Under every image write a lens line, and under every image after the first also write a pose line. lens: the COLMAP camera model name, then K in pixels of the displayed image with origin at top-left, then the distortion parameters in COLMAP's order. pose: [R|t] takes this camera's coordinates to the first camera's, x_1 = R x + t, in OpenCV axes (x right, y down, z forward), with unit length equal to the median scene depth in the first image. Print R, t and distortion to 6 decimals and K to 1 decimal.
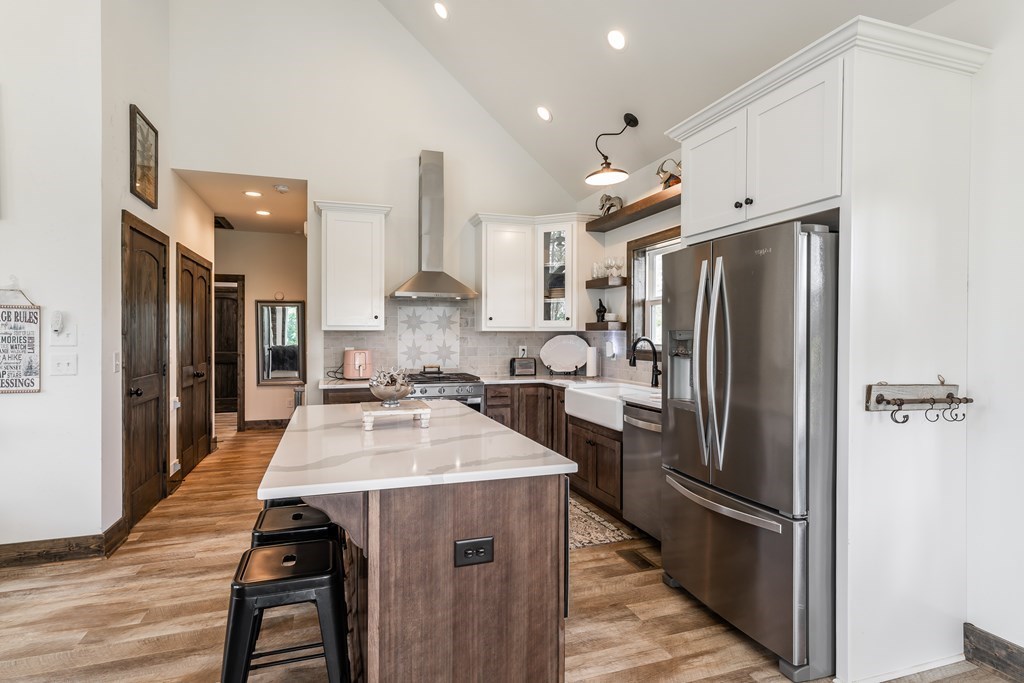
lens RADIAL K [[585.3, 0, 512.0], [0, 585.3, 341.5], [0, 0, 1]] dist [0.001680, 0.001425]
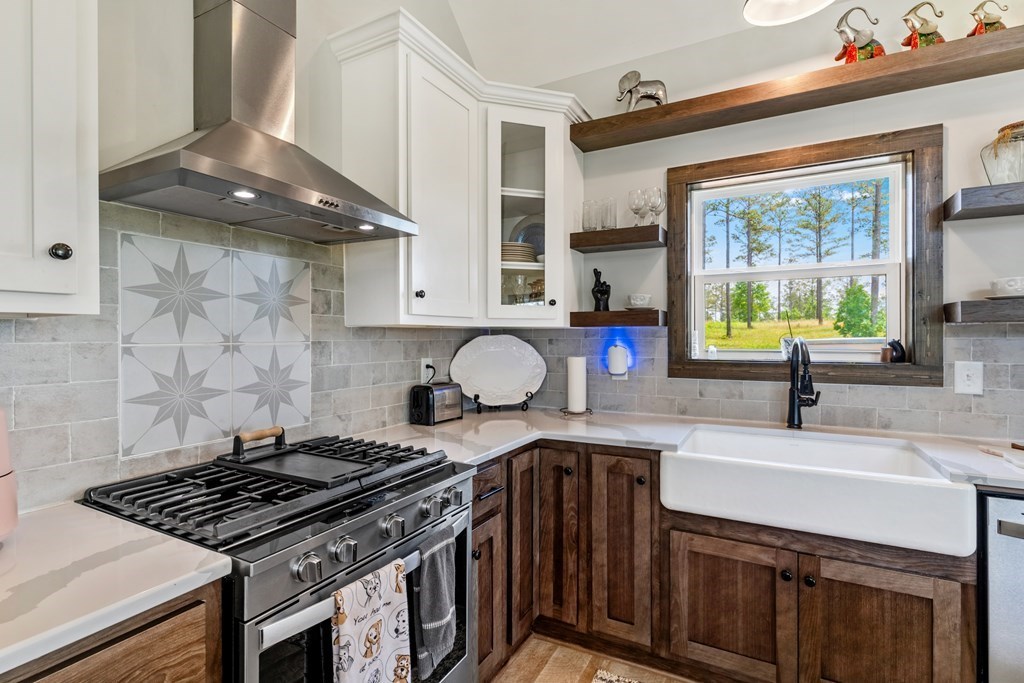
lens RADIAL K [[487.7, 0, 512.0], [0, 487.7, 341.5], [0, 0, 1]] dist [-0.003994, 0.001932]
pose [[0.724913, -0.011089, 0.688751, -0.218693], [0.011842, 0.999923, 0.003635, -0.007306], [-0.688739, 0.005521, 0.724989, 0.710144]]
